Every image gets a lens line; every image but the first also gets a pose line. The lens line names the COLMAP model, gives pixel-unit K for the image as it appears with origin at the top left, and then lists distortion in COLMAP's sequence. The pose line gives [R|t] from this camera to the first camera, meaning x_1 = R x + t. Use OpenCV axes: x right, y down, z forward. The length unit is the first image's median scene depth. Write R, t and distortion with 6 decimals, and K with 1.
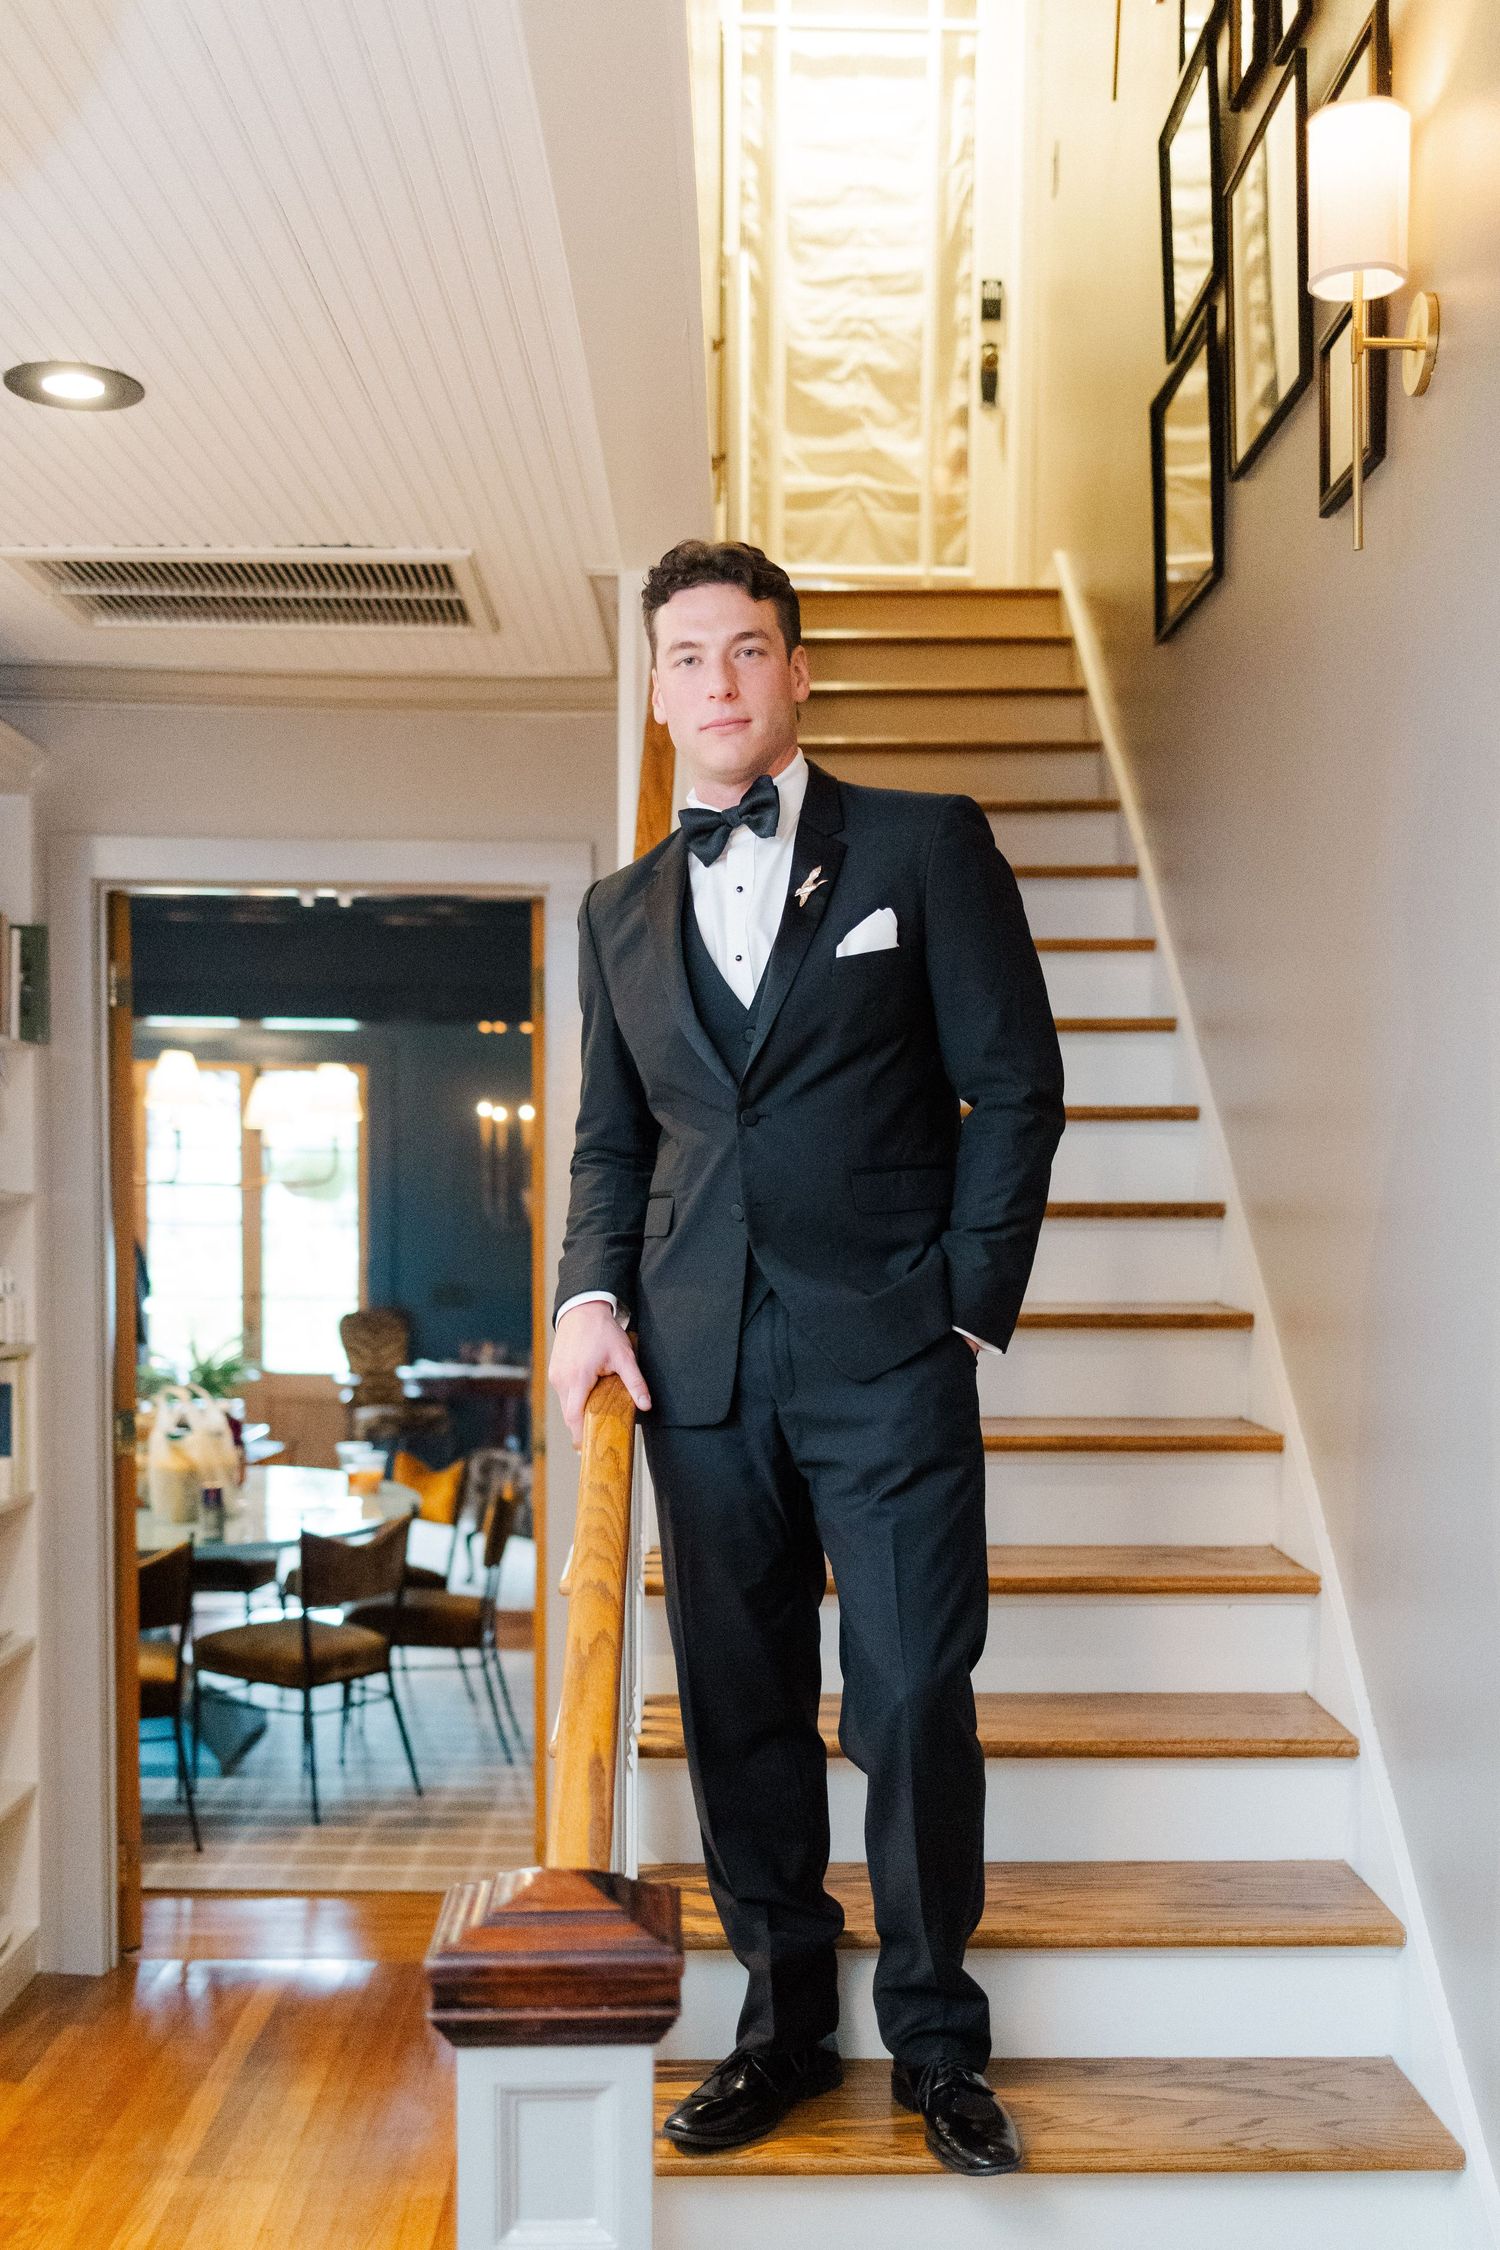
lens RADIAL K [[2619.4, 0, 750.0], [0, 2619.4, 1125.0], [0, 0, 1]] dist [0.164331, 0.022758]
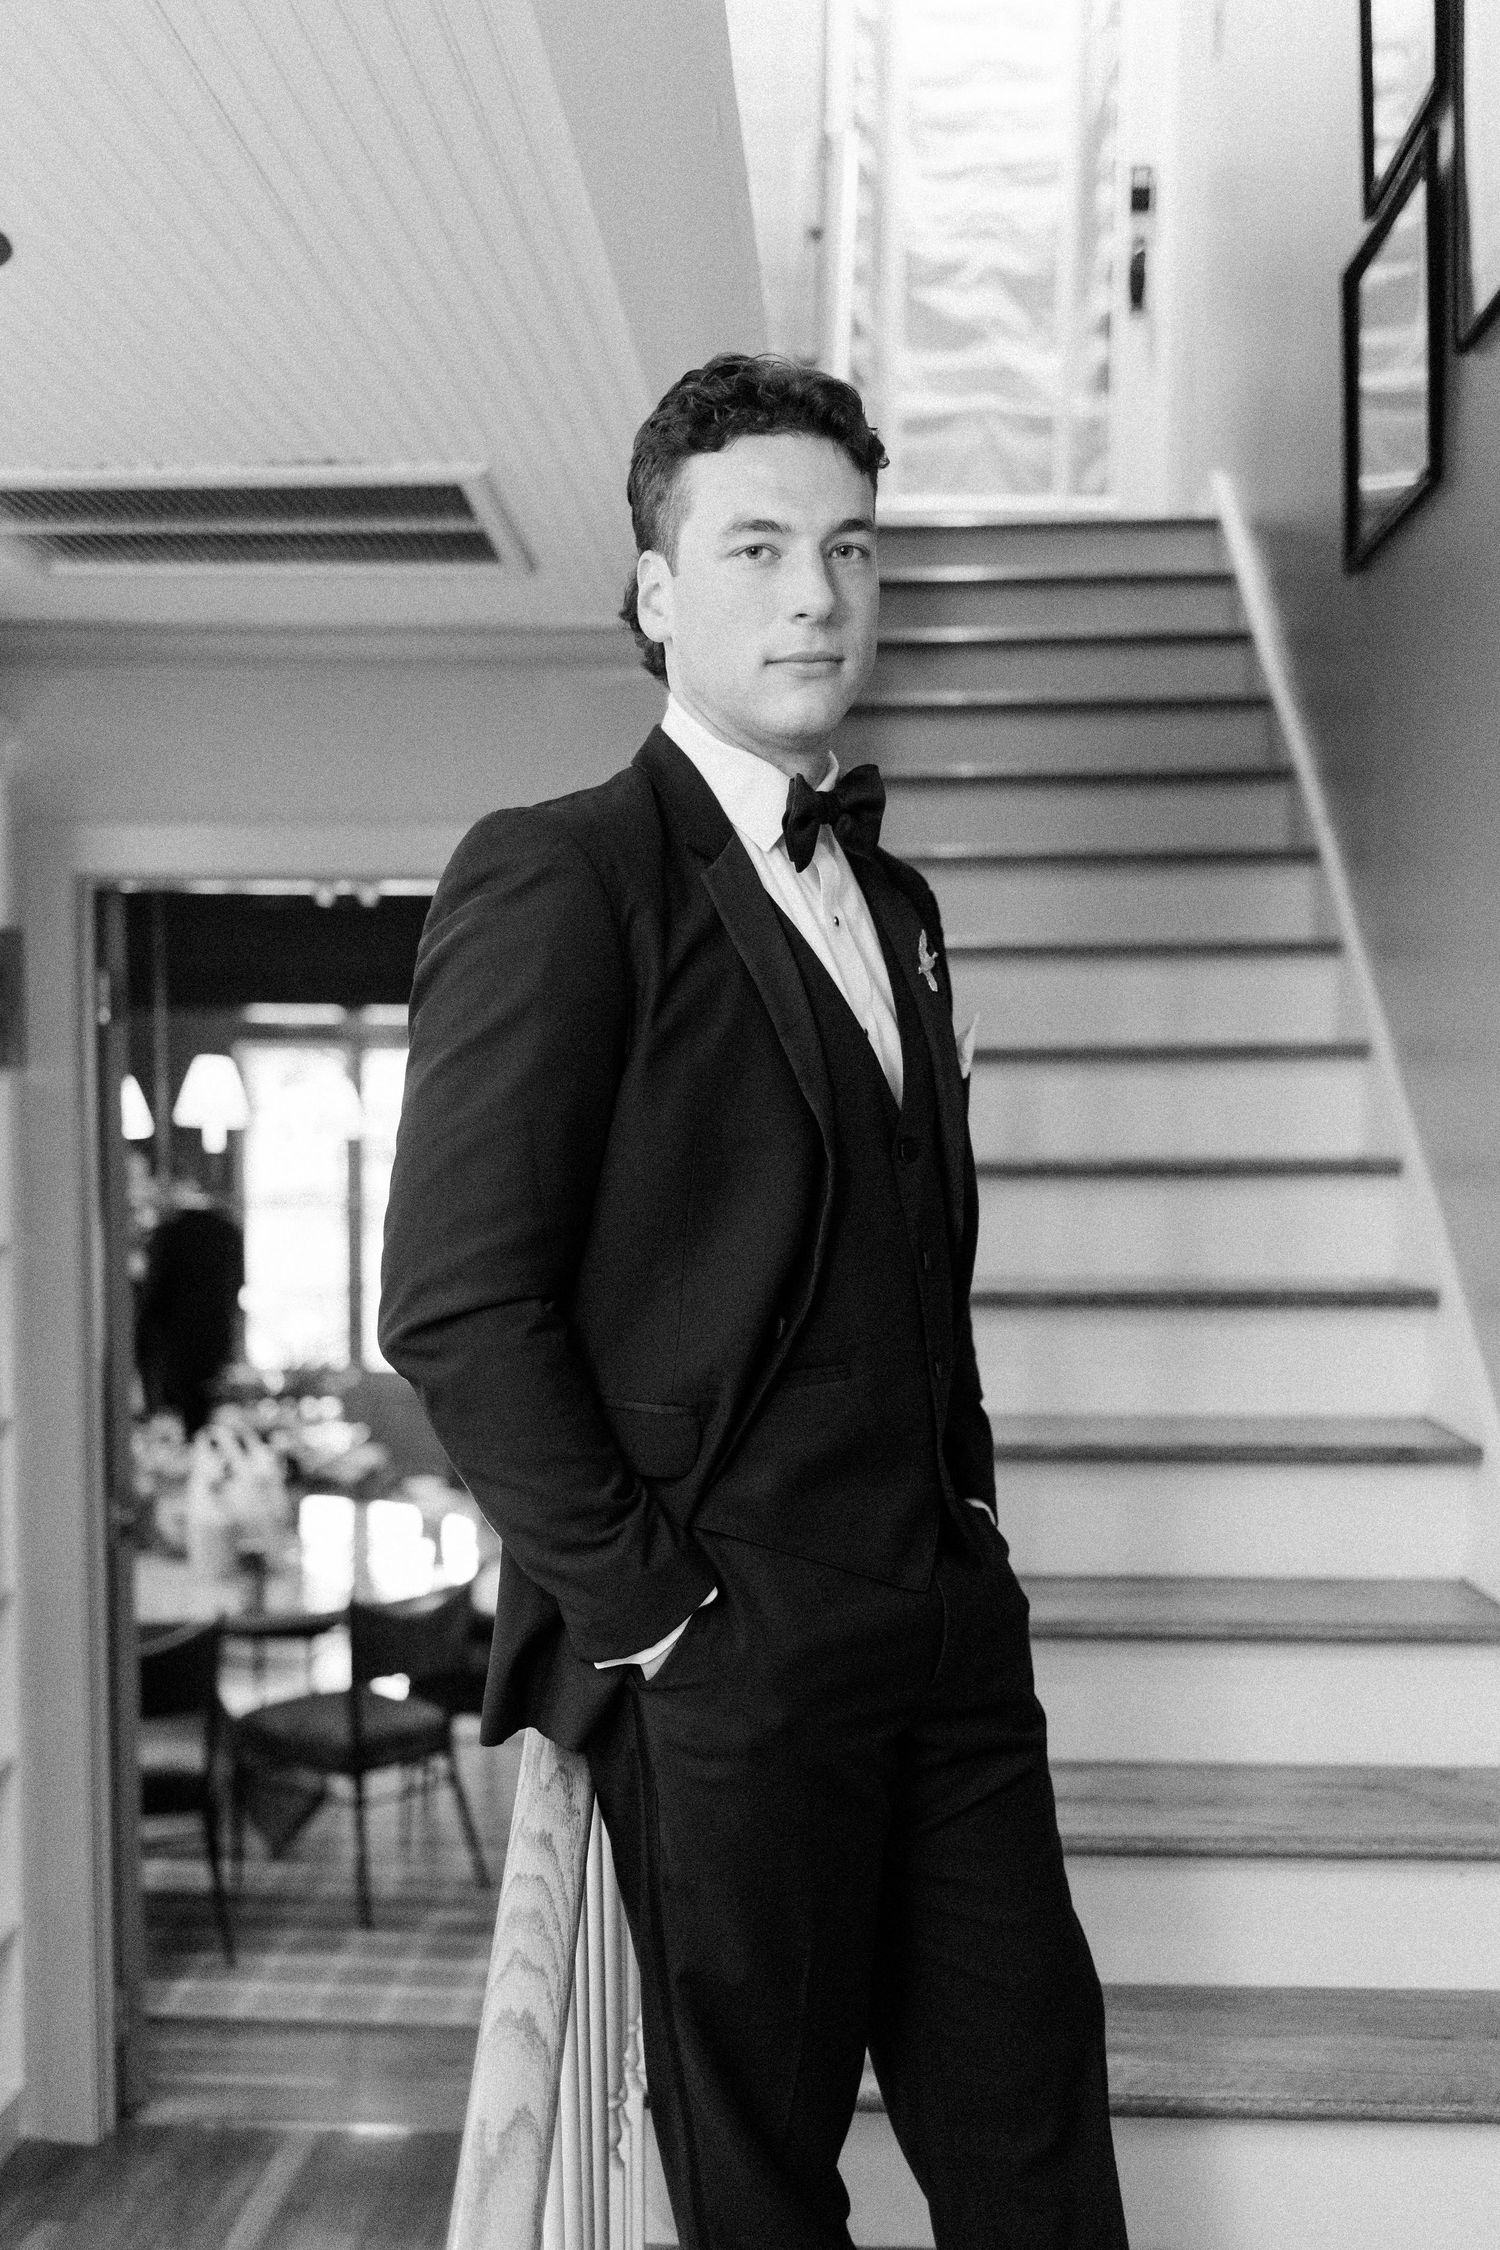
lens RADIAL K [[2256.5, 0, 750.0], [0, 2256.5, 1125.0], [0, 0, 1]] dist [0.114966, -0.000615]
pose [[0.997314, 0.002238, -0.073204, 0.020981], [0.000548, 0.999277, 0.038012, -0.035519], [0.073236, -0.037950, 0.996592, 0.250396]]
